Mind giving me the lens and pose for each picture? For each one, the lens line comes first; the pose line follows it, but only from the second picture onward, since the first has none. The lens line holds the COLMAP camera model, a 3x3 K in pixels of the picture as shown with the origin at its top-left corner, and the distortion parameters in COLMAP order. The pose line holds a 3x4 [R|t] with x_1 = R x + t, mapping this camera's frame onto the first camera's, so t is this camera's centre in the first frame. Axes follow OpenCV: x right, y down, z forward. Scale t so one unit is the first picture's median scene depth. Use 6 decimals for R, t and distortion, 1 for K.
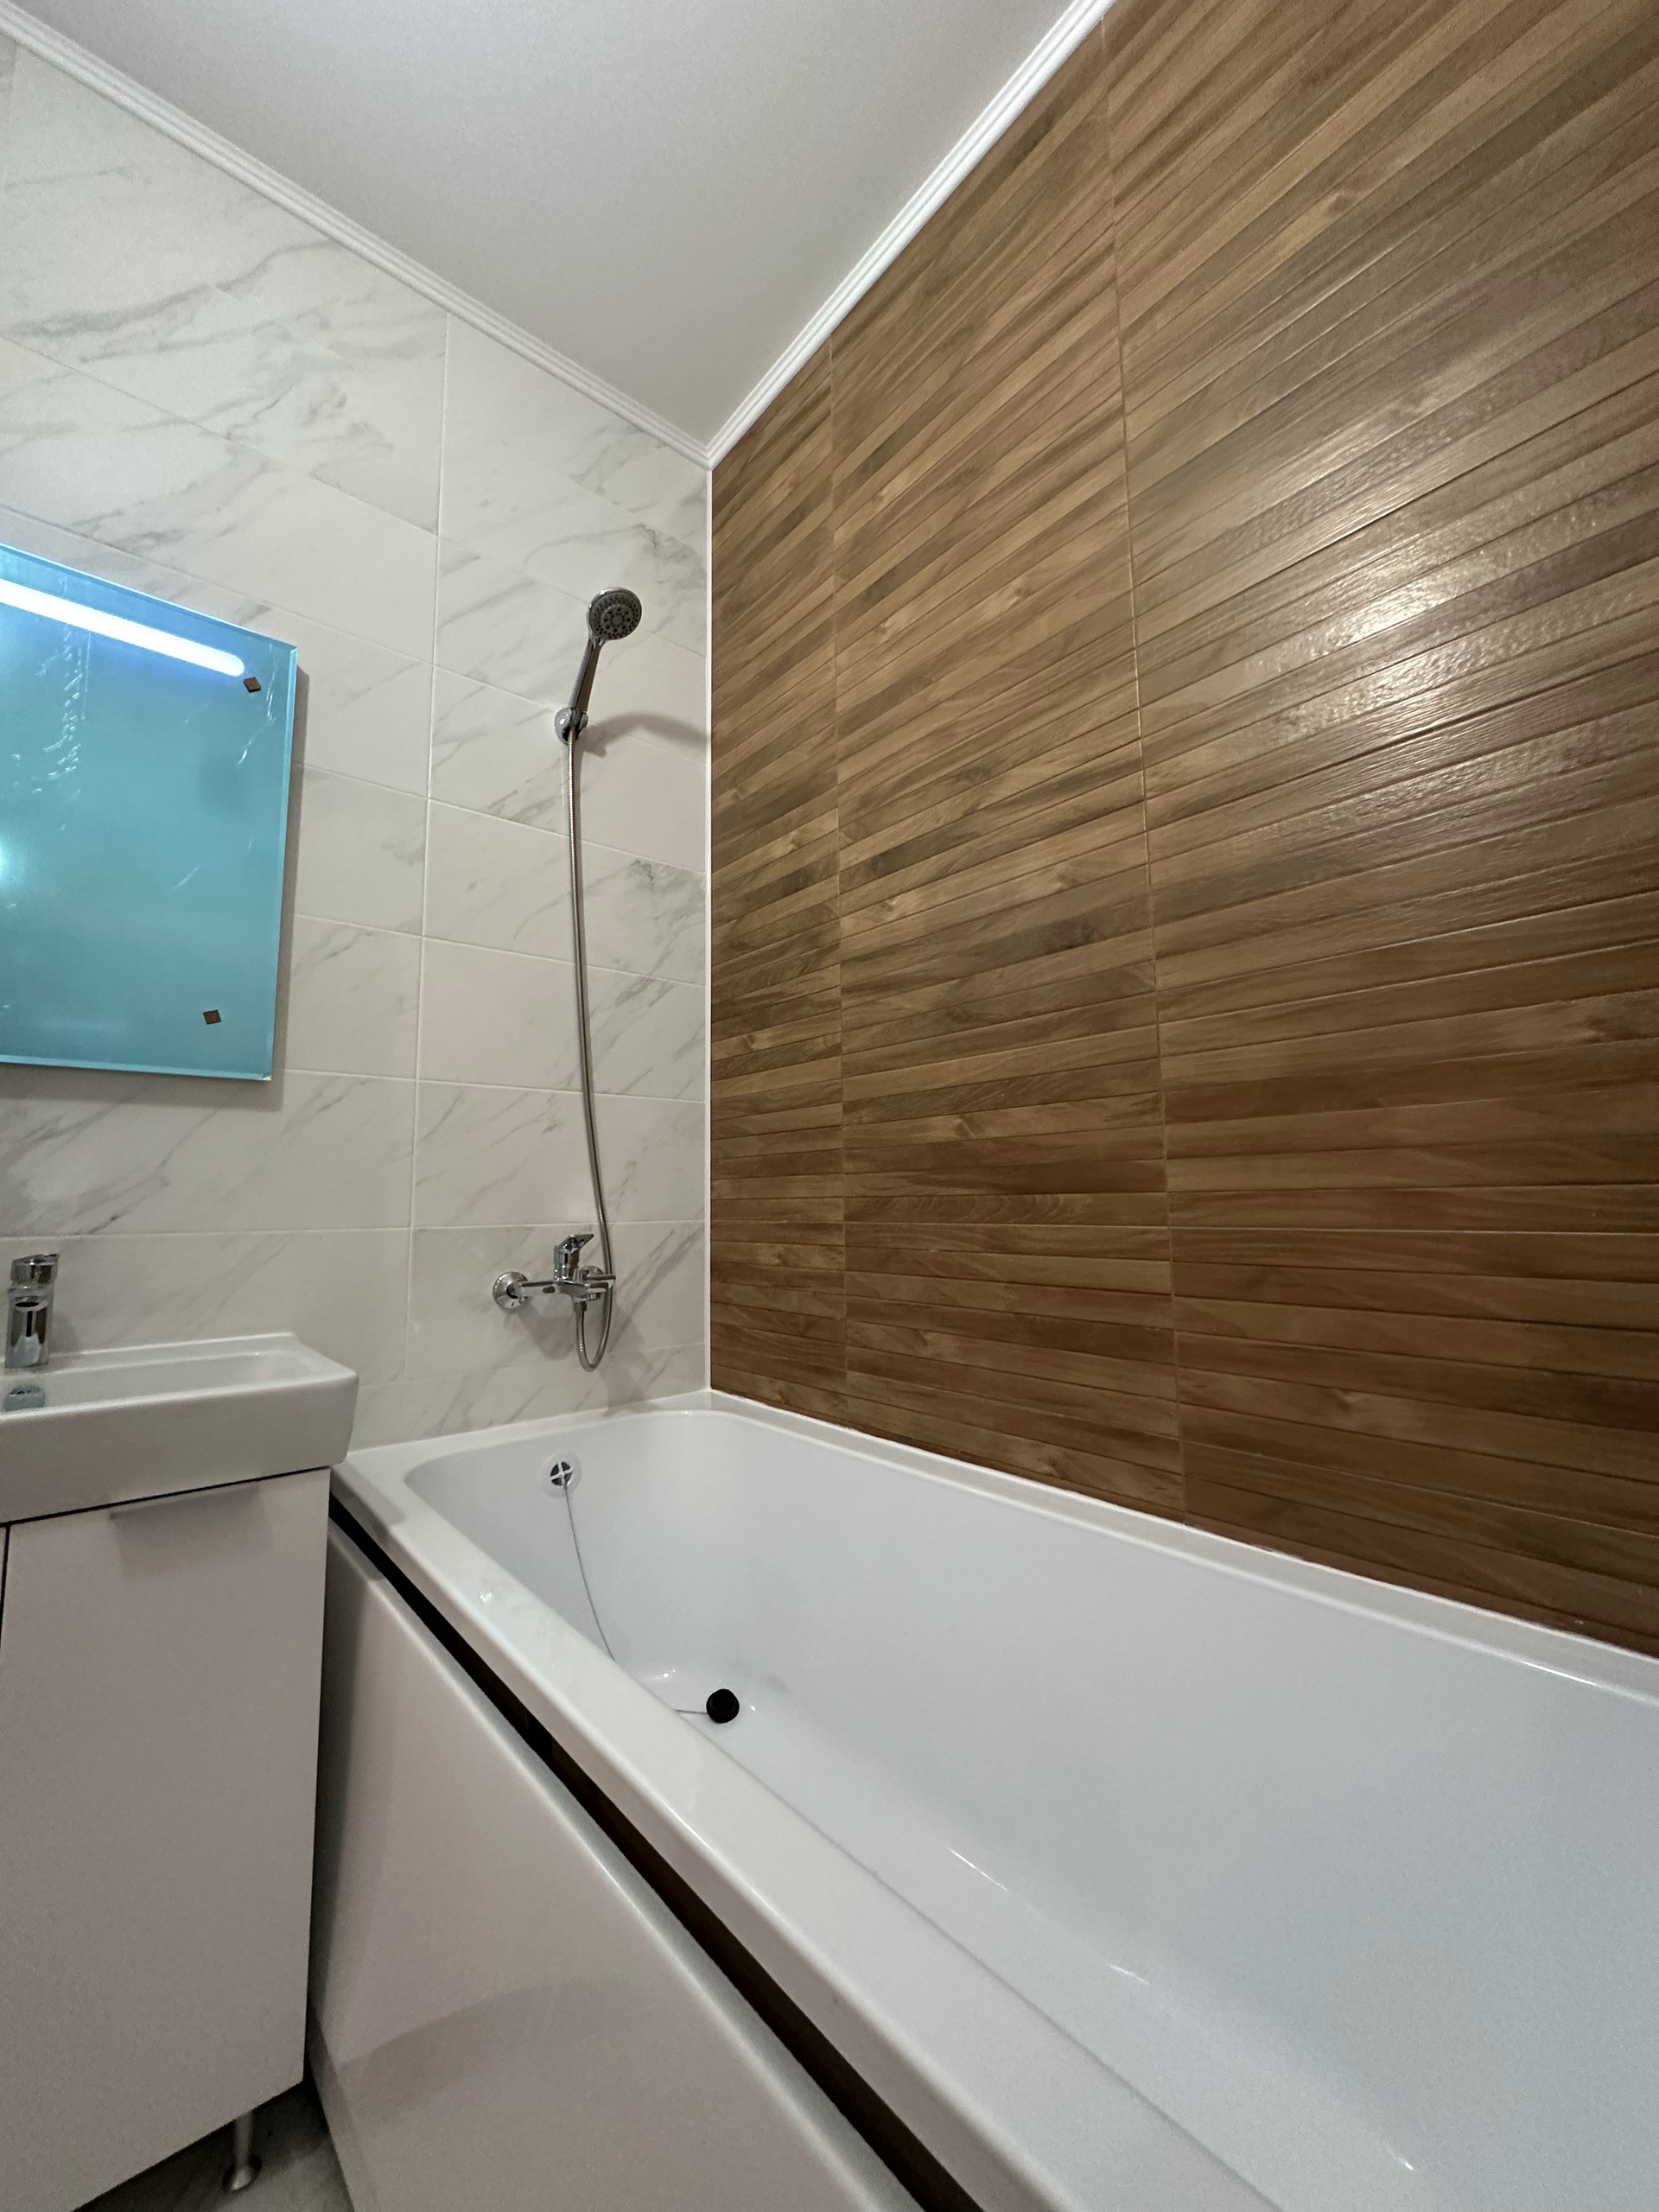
lens RADIAL K [[883.3, 0, 830.2], [0, 883.3, 1108.4], [0, 0, 1]] dist [-0.005505, 0.001776]
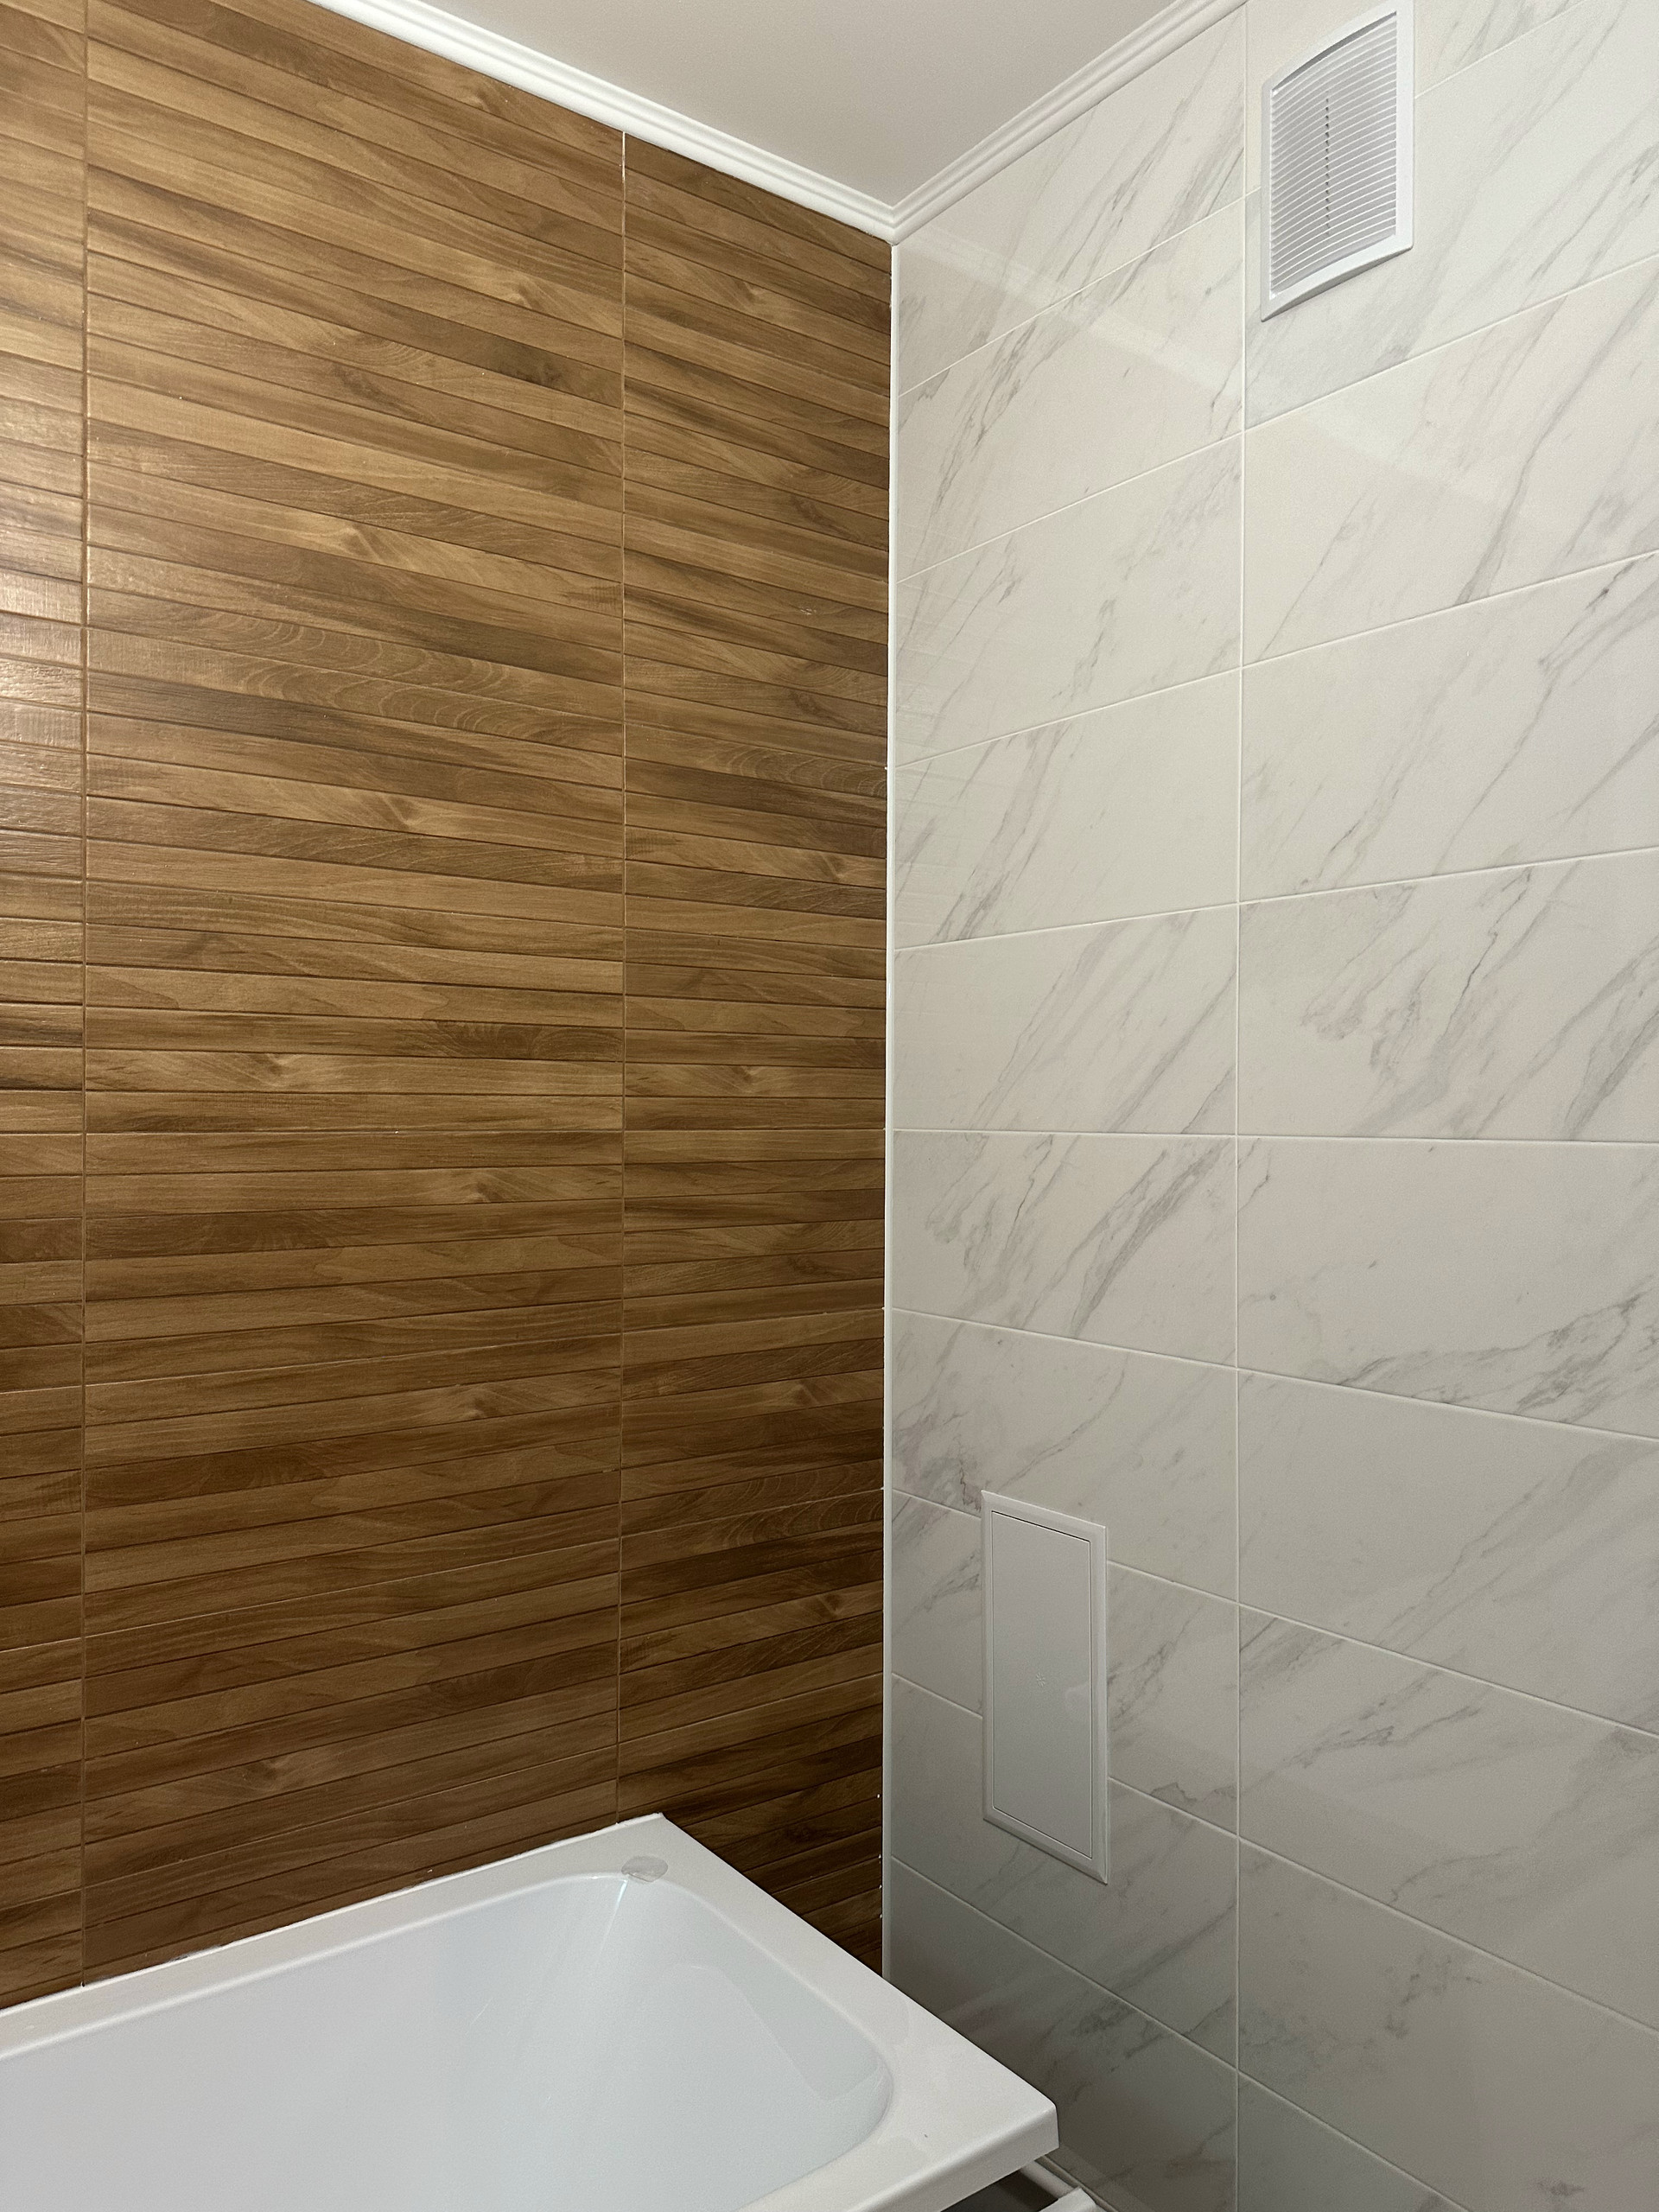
lens RADIAL K [[1554.8, 0, 842.7], [0, 1554.8, 1125.6], [0, 0, 1]] dist [0.047988, -0.056683]
pose [[0.066250, 0.006558, 0.997781, -0.788425], [-0.109535, 0.993983, 0.000740, -0.319423], [-0.991773, -0.109341, 0.066570, 0.199968]]
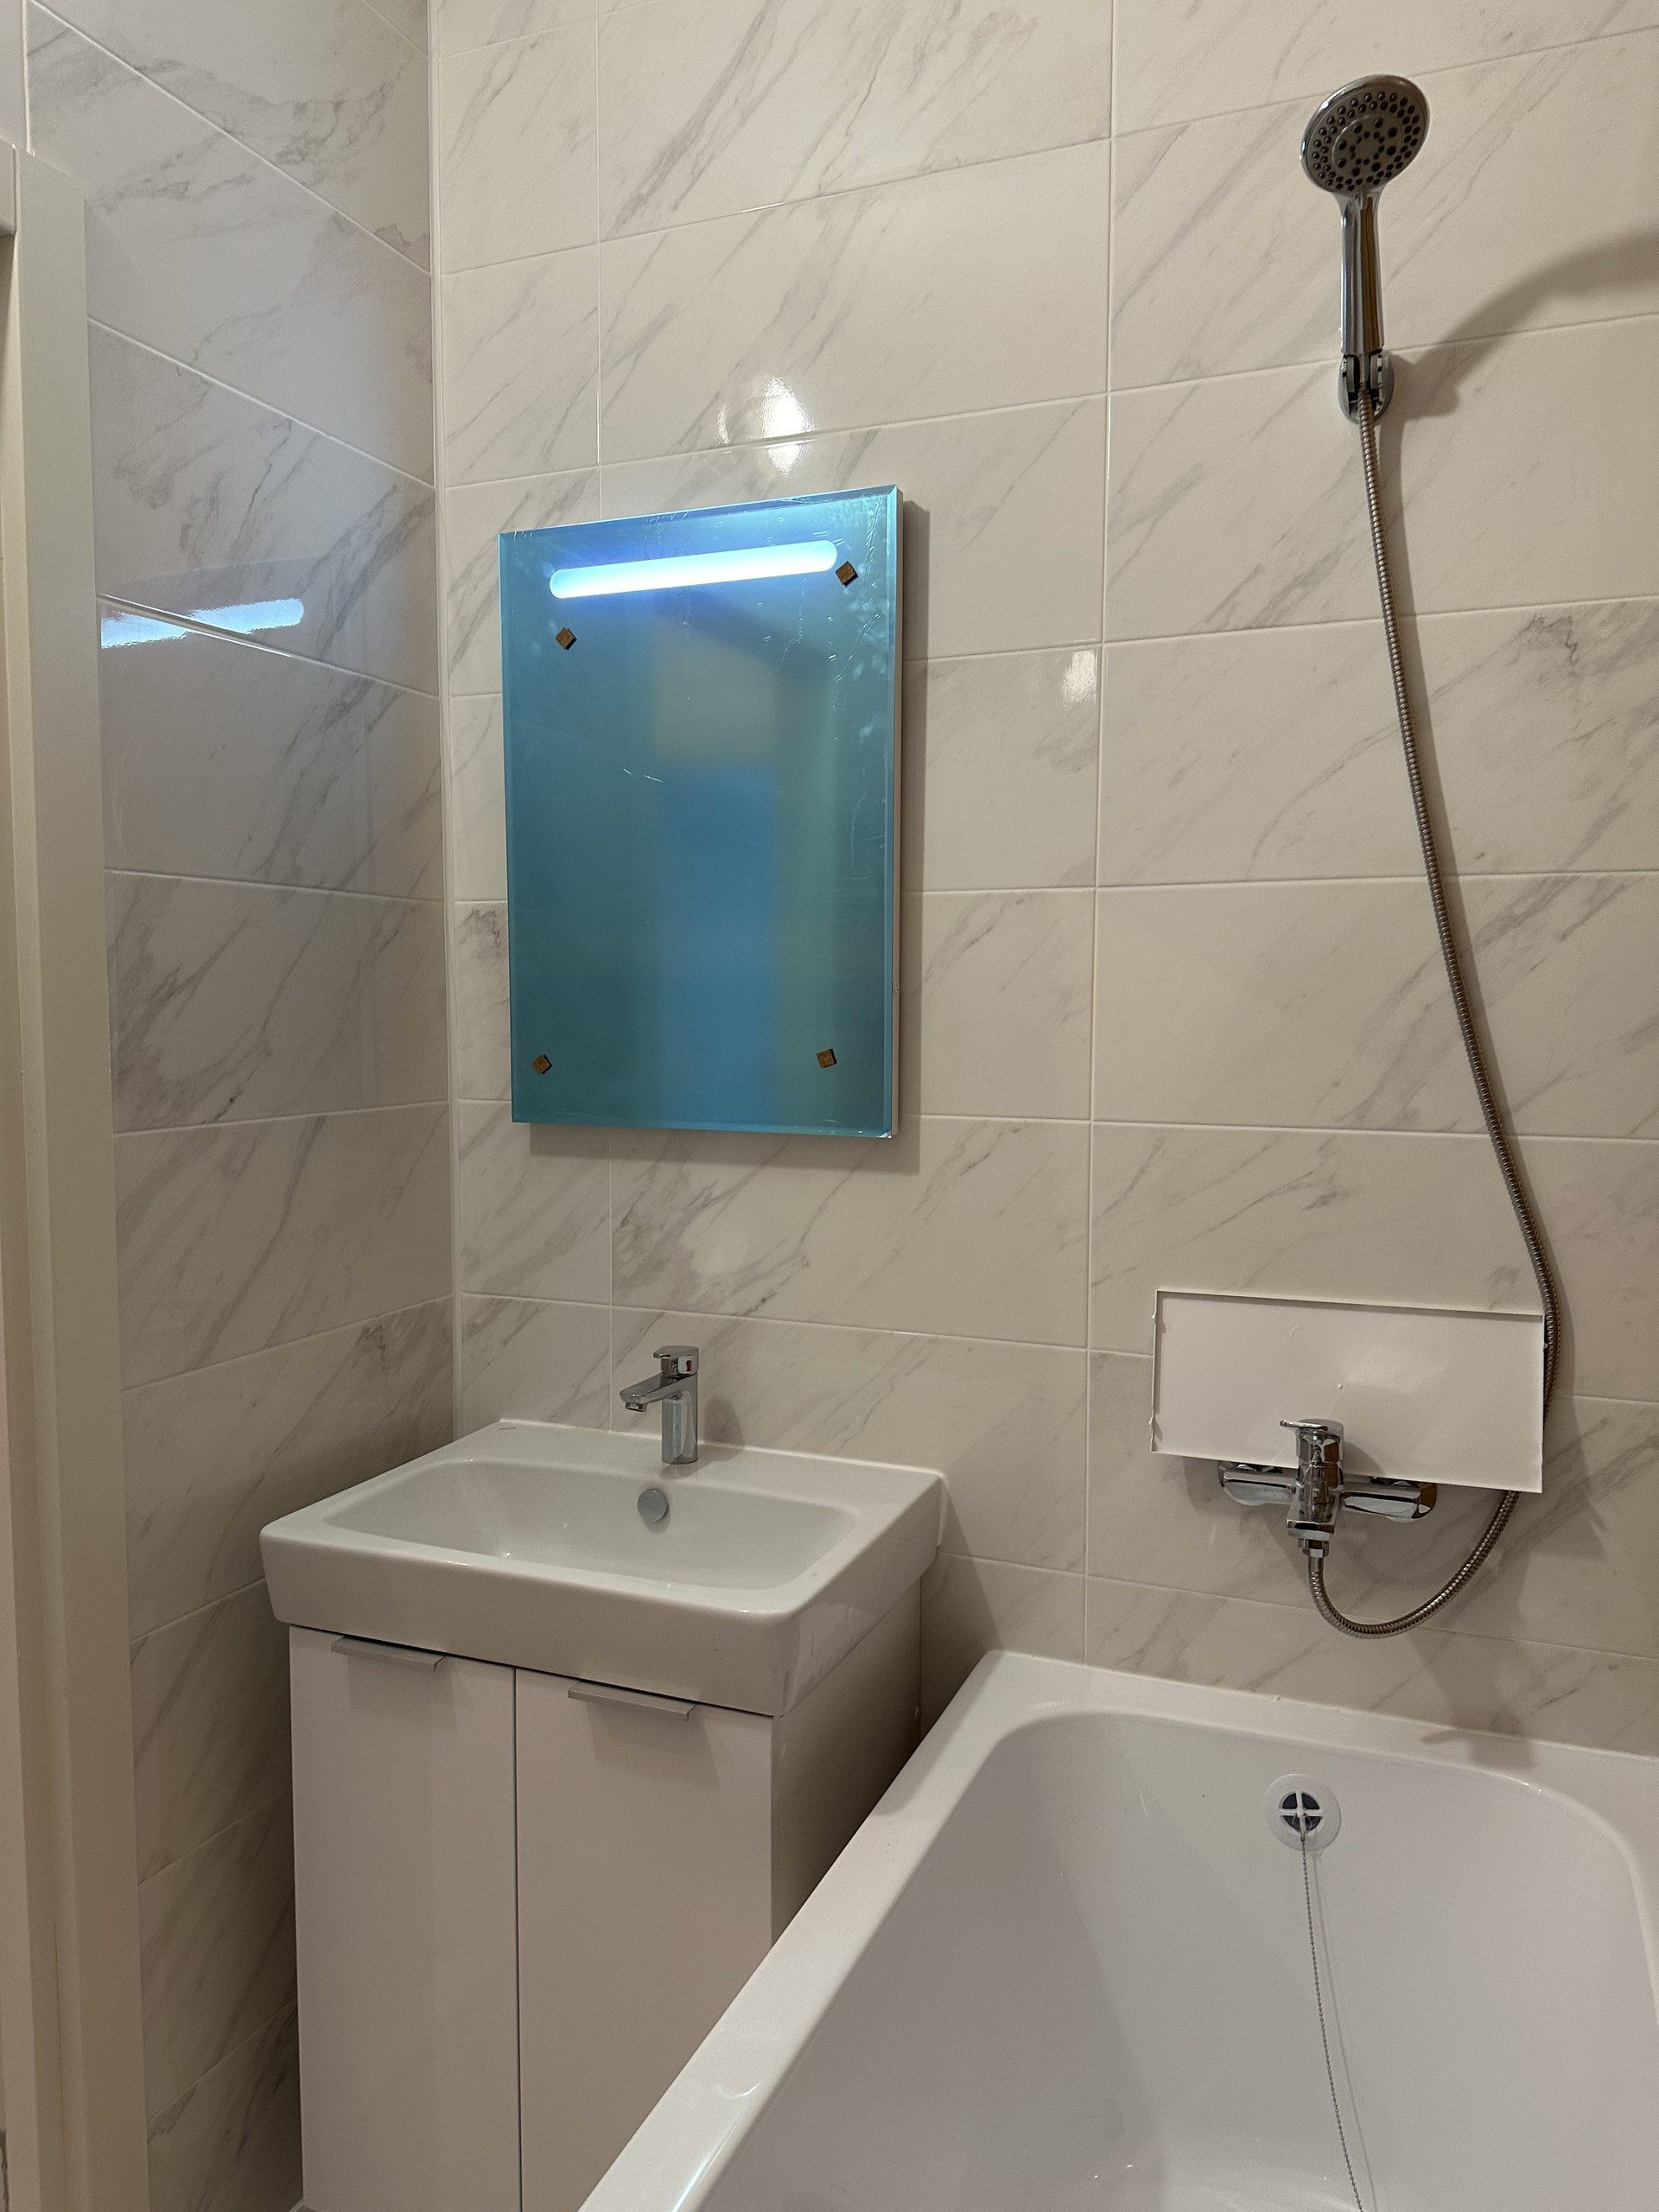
lens RADIAL K [[1552.9, 0, 810.5], [0, 1552.9, 1119.7], [0, 0, 1]] dist [0.053078, -0.067679]
pose [[0.453710, 0.084017, -0.887180, 0.460126], [0.087518, 0.986532, 0.138183, -0.221284], [0.886842, -0.140339, 0.440246, 0.356755]]
